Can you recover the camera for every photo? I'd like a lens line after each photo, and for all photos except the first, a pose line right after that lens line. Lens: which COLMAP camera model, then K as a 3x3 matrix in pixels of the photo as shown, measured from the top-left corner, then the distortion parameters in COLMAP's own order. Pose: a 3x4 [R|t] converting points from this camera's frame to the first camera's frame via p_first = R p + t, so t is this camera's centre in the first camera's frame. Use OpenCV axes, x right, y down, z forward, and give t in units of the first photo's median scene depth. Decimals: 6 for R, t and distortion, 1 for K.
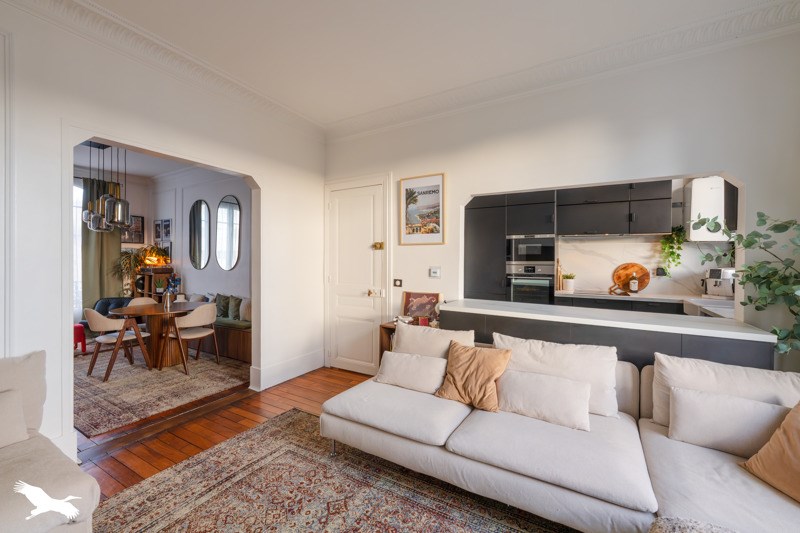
lens RADIAL K [[305.8, 0, 400.0], [0, 305.8, 266.5], [0, 0, 1]] dist [-0.000768, 0.000050]
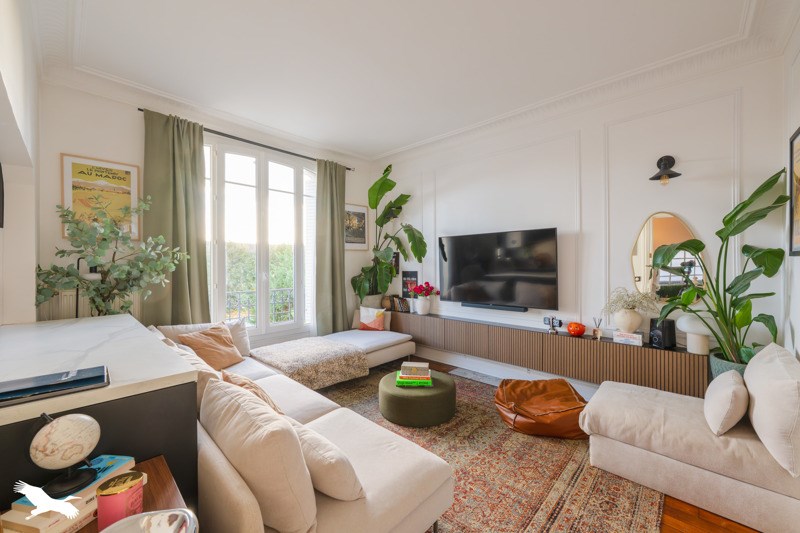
lens RADIAL K [[305.8, 0, 400.0], [0, 305.8, 266.5], [0, 0, 1]] dist [-0.000768, 0.000050]
pose [[-0.969174, -0.006642, 0.246289, -0.174190], [-0.002024, 0.999817, 0.018998, -0.014868], [-0.246370, 0.017914, -0.969010, 0.957802]]
